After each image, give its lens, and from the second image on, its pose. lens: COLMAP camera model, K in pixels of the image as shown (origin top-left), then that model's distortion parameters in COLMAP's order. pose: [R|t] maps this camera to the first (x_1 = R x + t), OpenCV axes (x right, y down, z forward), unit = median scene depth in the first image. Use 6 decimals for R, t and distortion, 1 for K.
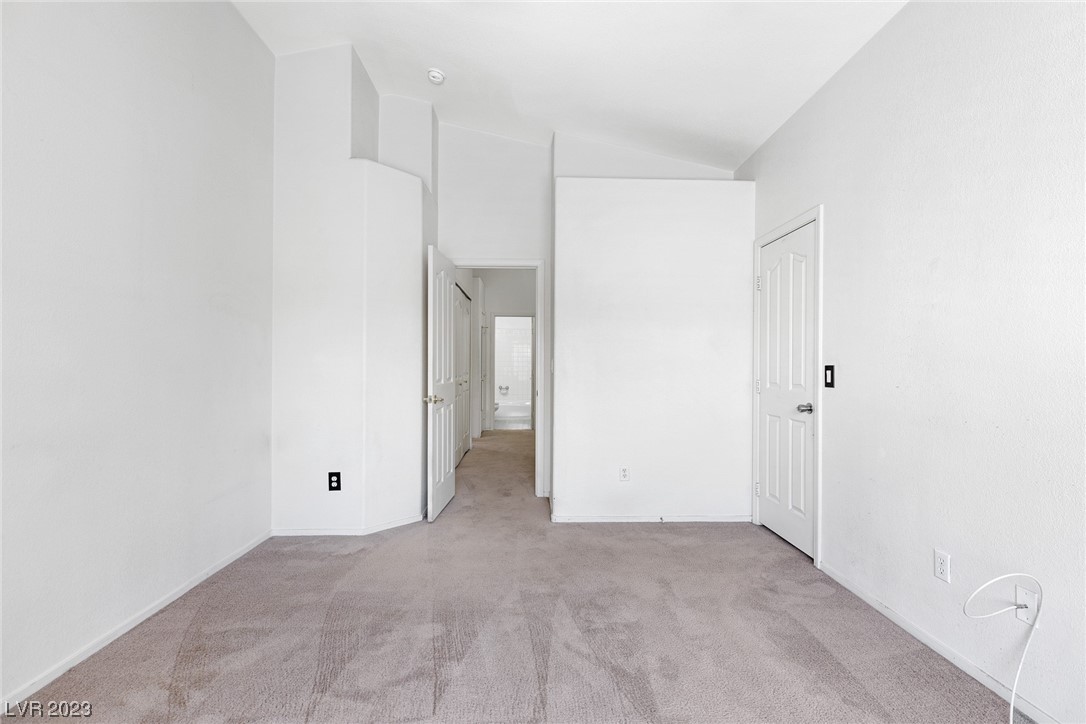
lens RADIAL K [[489.6, 0, 543.4], [0, 489.6, 364.7], [0, 0, 1]] dist [0.002517, 0.000044]
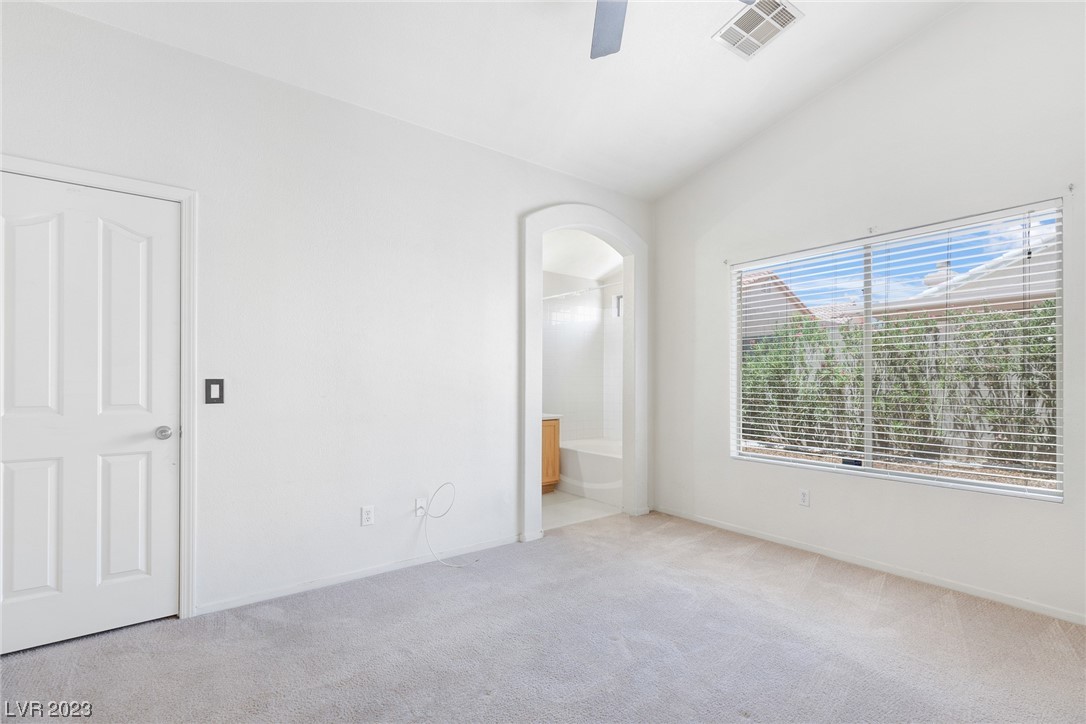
lens RADIAL K [[489.6, 0, 549.4], [0, 489.6, 374.3], [0, 0, 1]] dist [0.002517, 0.000044]
pose [[-0.598751, 0.002157, 0.800932, -0.476299], [-0.013187, 0.999834, -0.012552, -0.004082], [-0.800826, -0.018077, -0.598624, 0.986238]]
